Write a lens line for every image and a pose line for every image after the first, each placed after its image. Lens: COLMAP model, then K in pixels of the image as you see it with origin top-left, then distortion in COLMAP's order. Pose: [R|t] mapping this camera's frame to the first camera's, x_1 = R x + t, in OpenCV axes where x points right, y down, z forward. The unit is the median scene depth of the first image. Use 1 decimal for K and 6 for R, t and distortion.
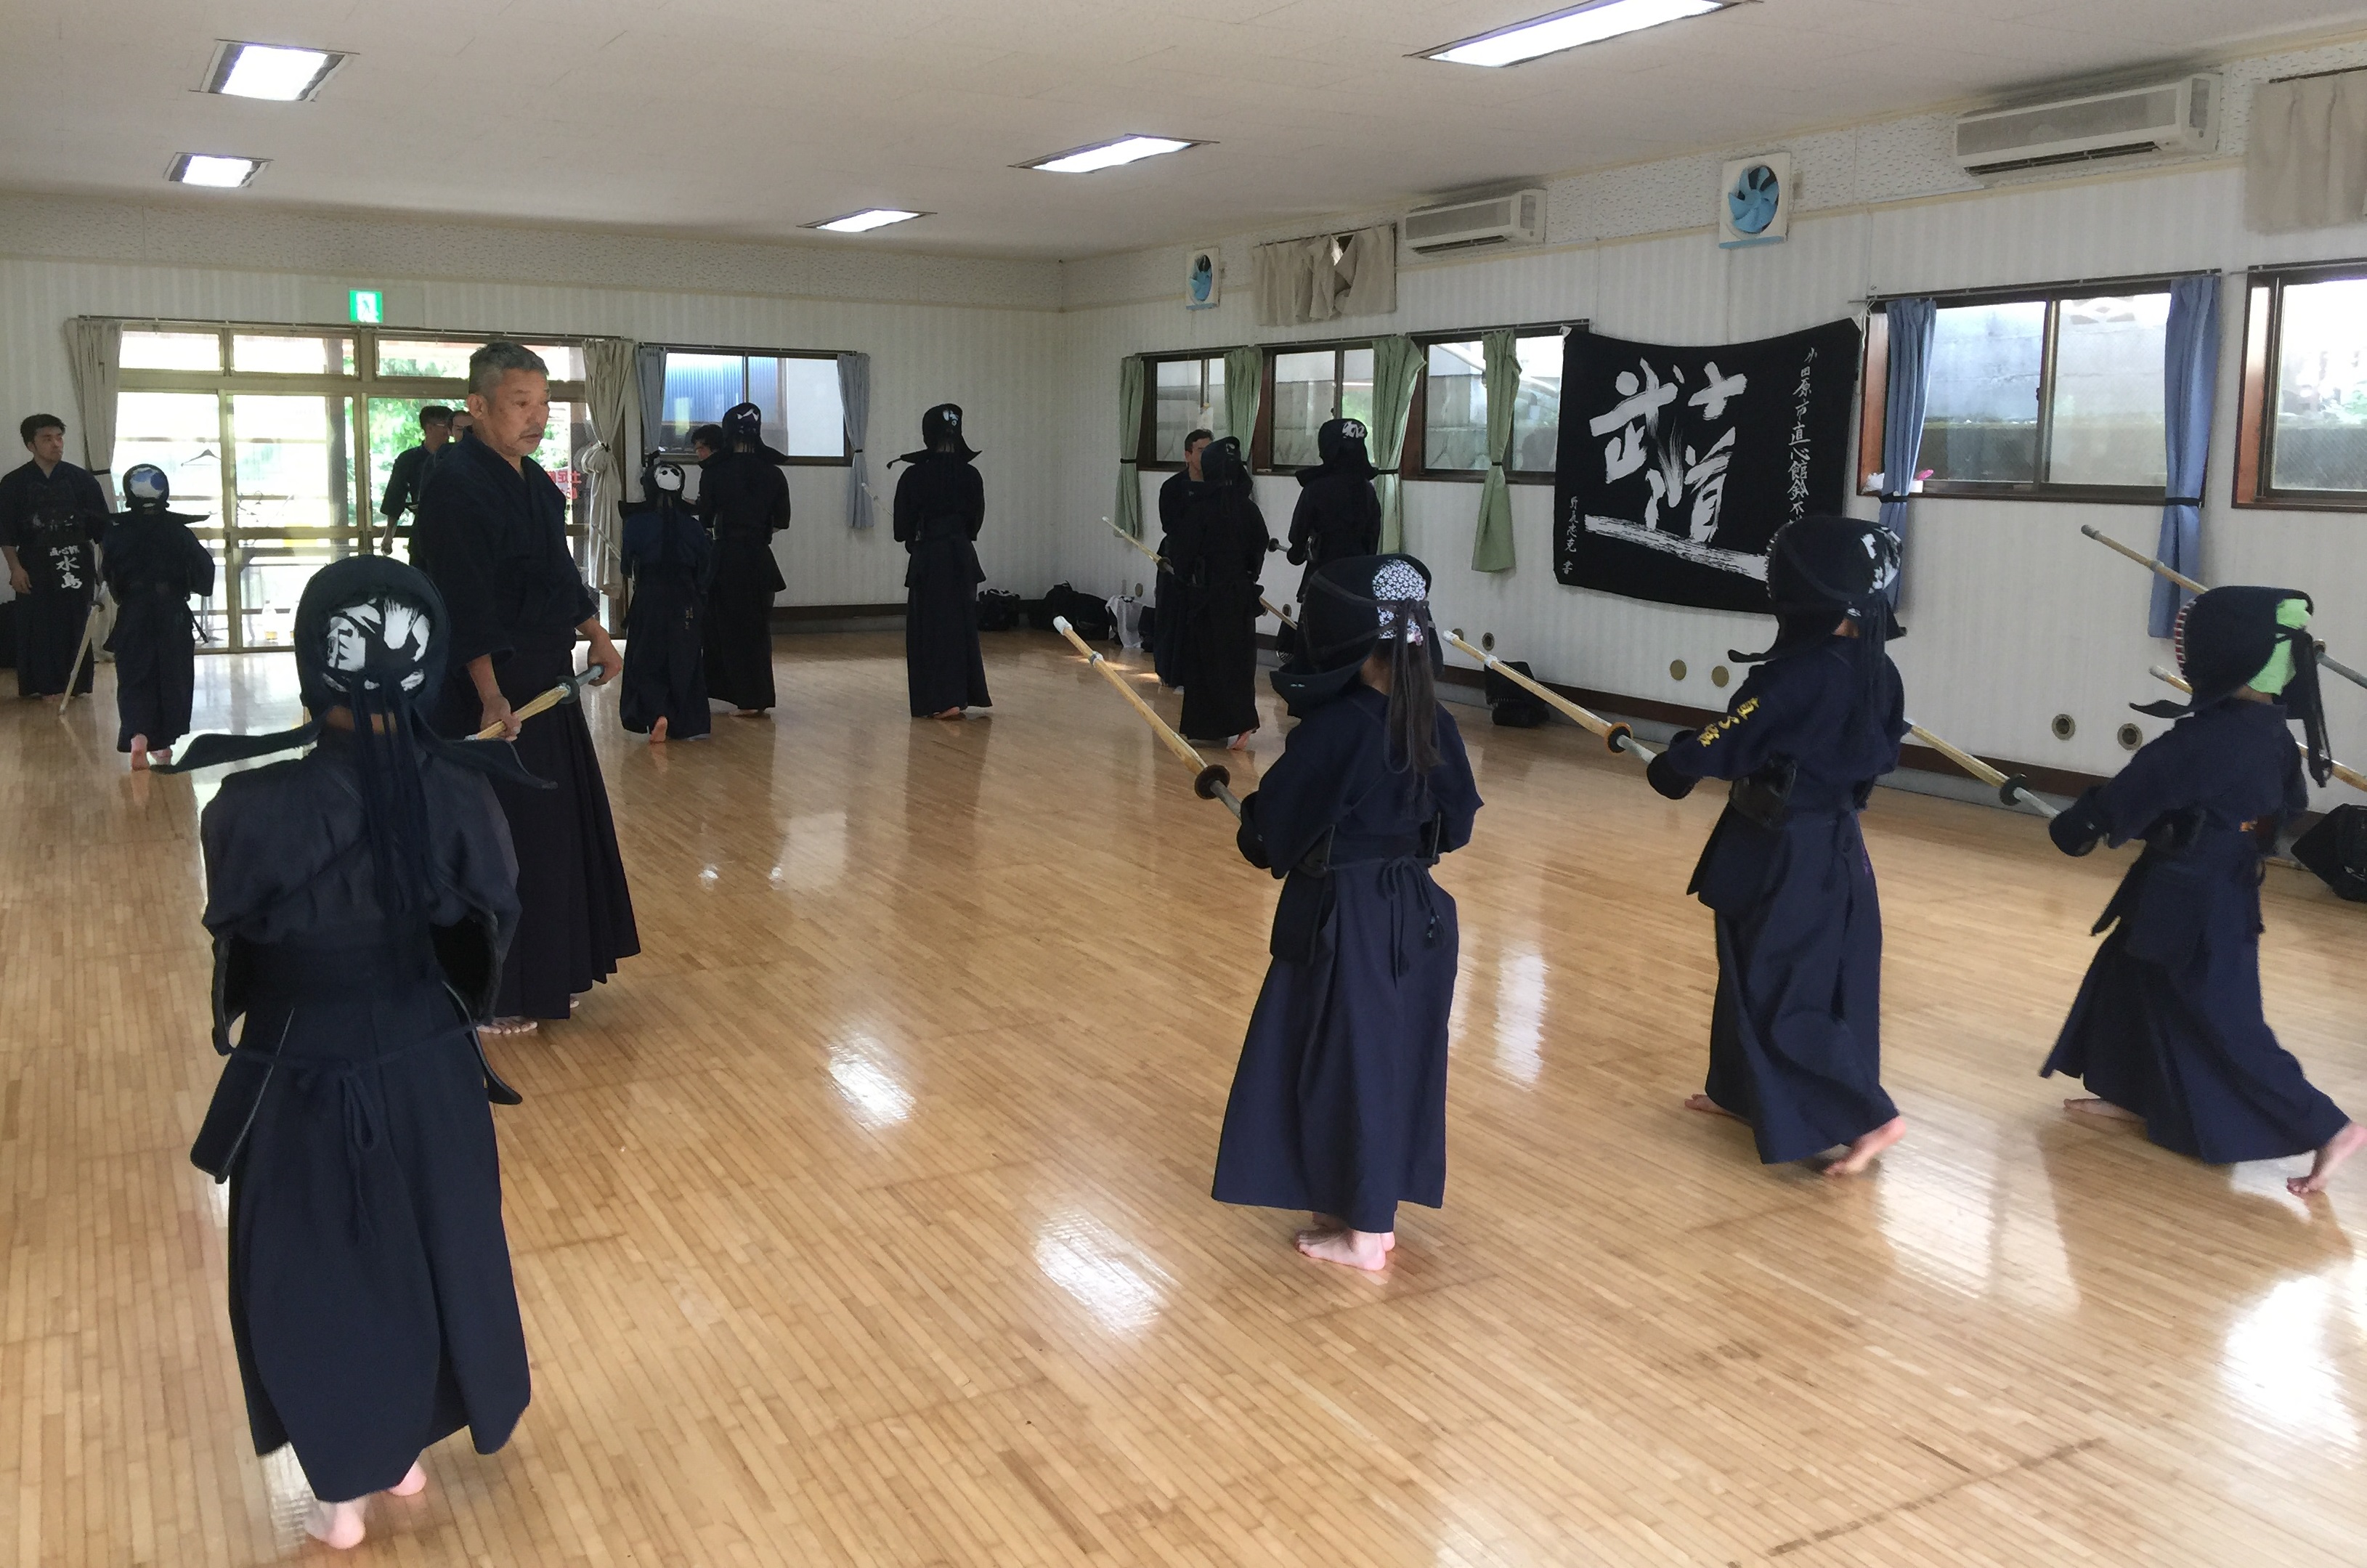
lens RADIAL K [[2005.2, 0, 1174.8], [0, 2005.2, 638.4], [0, 0, 1]] dist [0.103875, -0.162214]
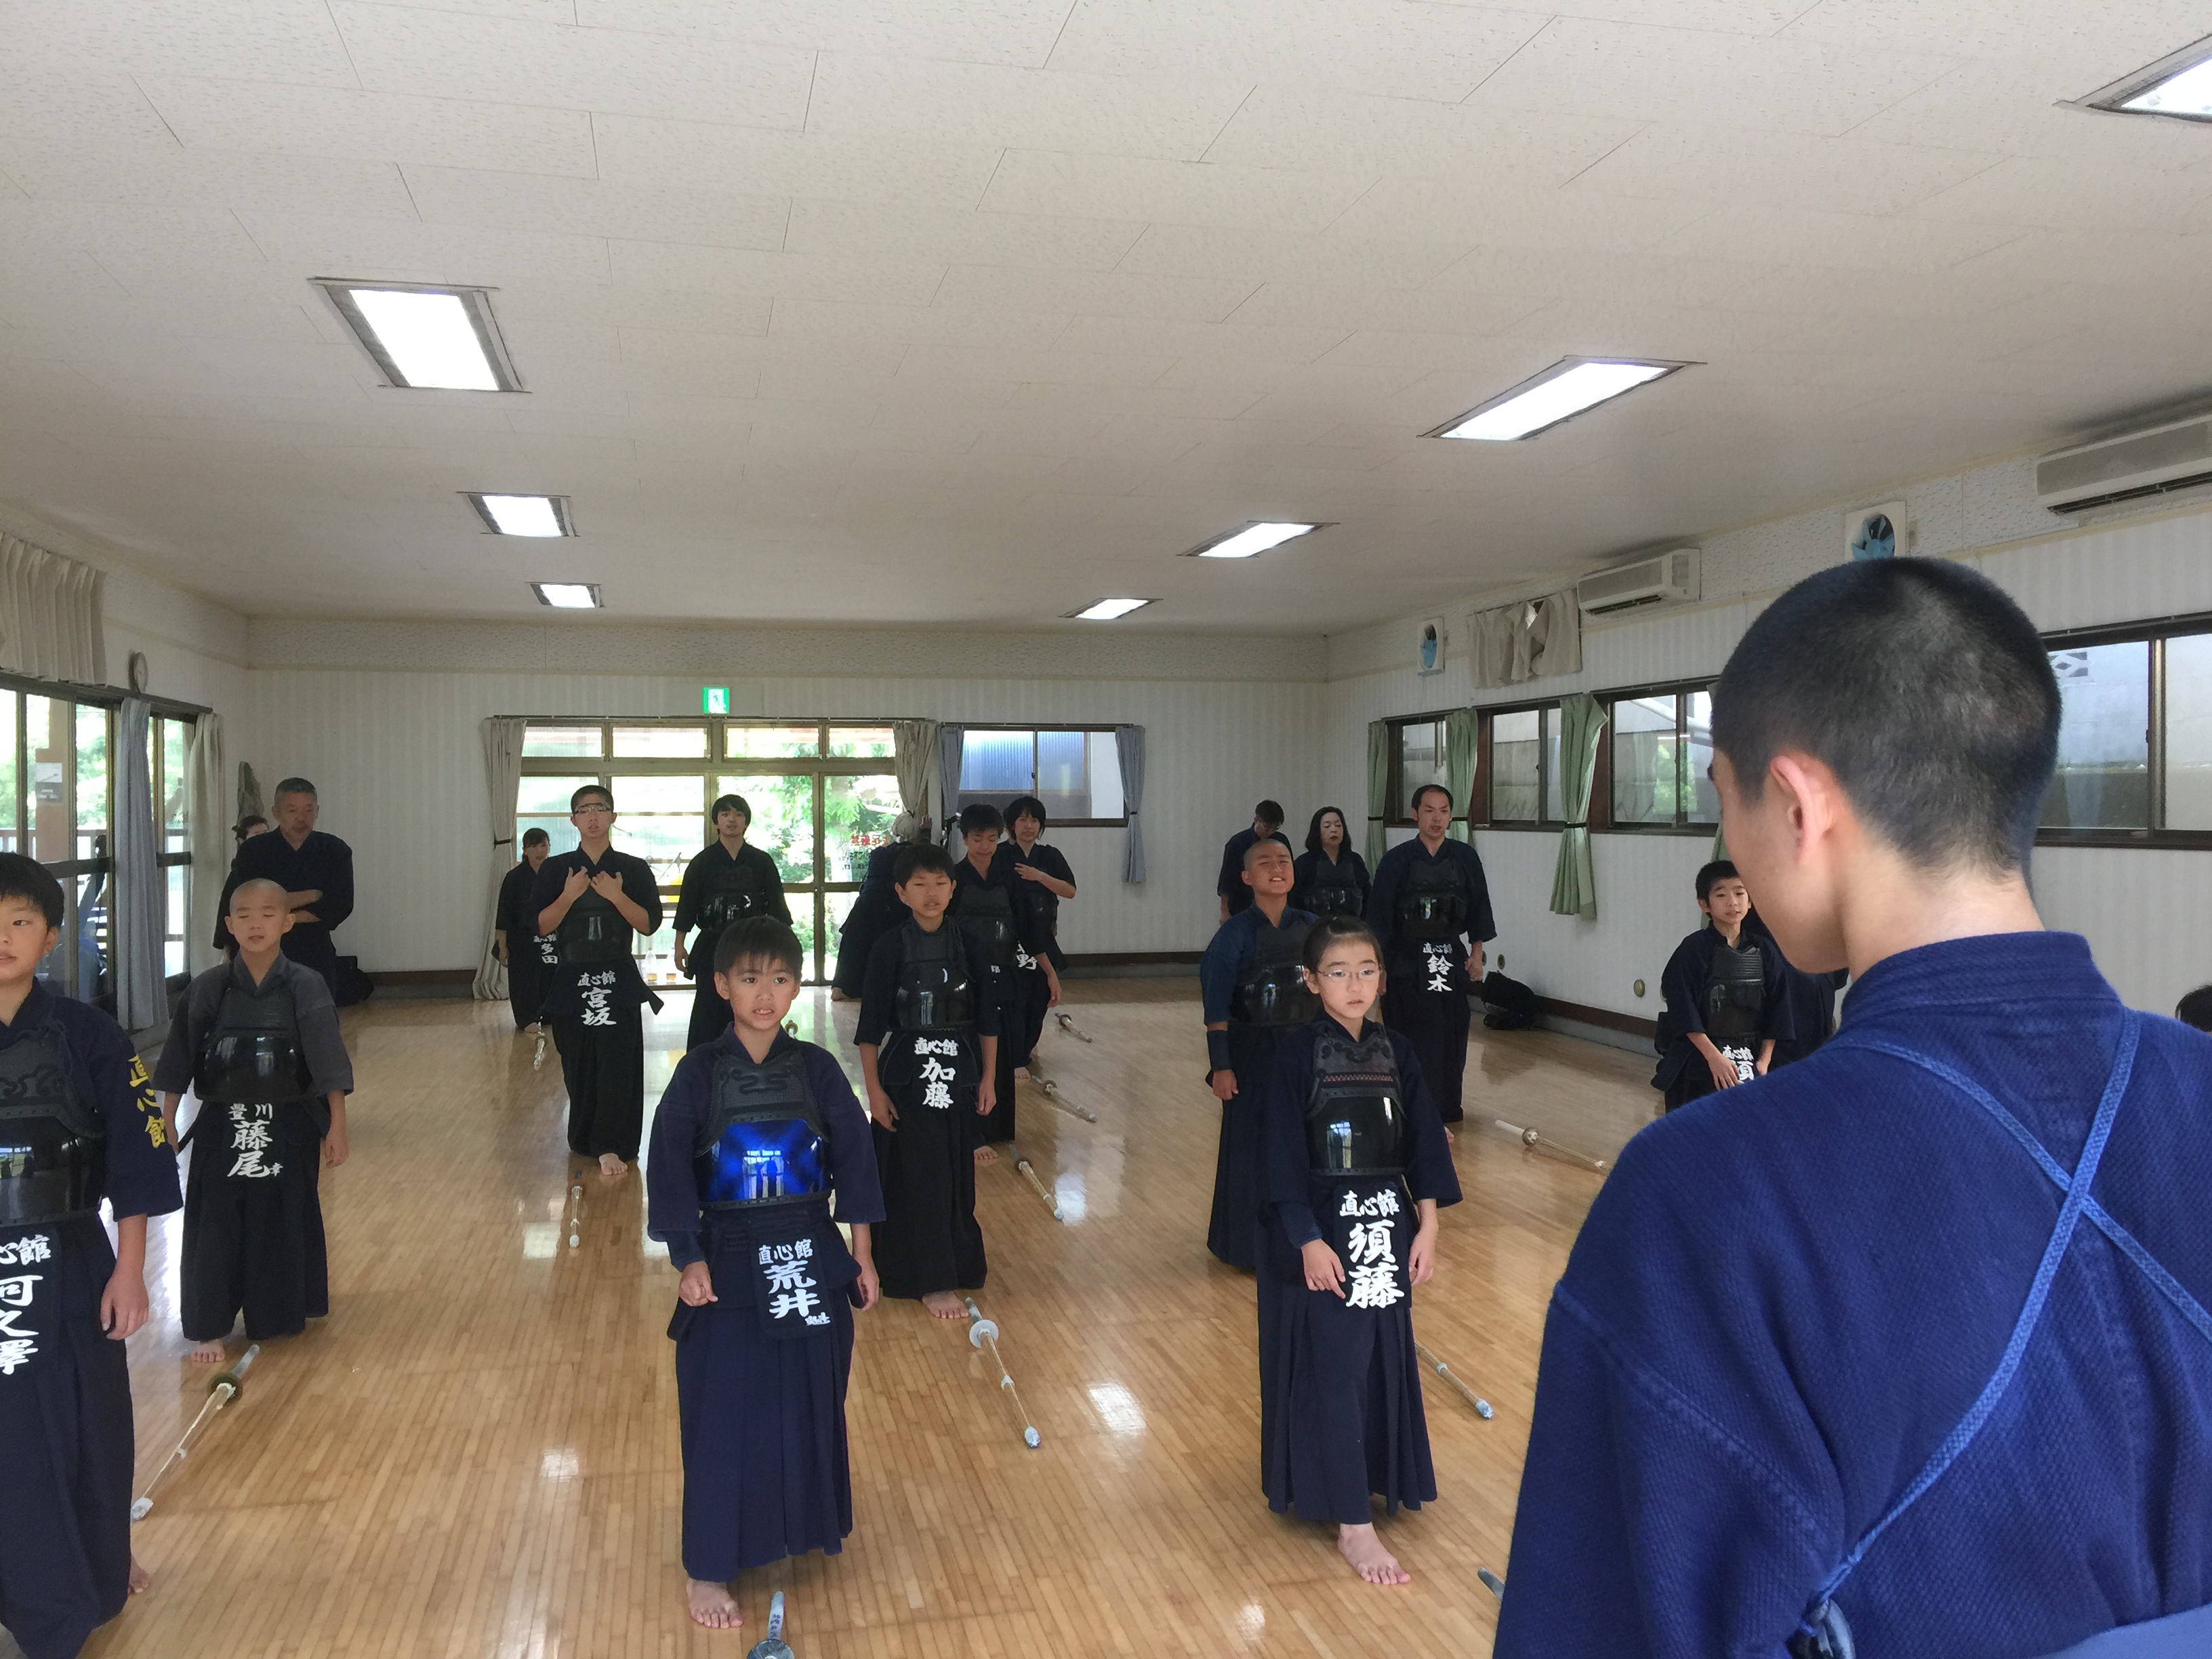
lens RADIAL K [[1858.0, 0, 1106.0], [0, 1858.0, 829.5], [0, 0, 1]] dist [0.078327, -0.106887]
pose [[0.962510, -0.013000, -0.270933, 0.129908], [-0.009667, 0.996572, -0.082160, -0.000043], [0.271073, 0.081699, 0.959085, 0.019676]]
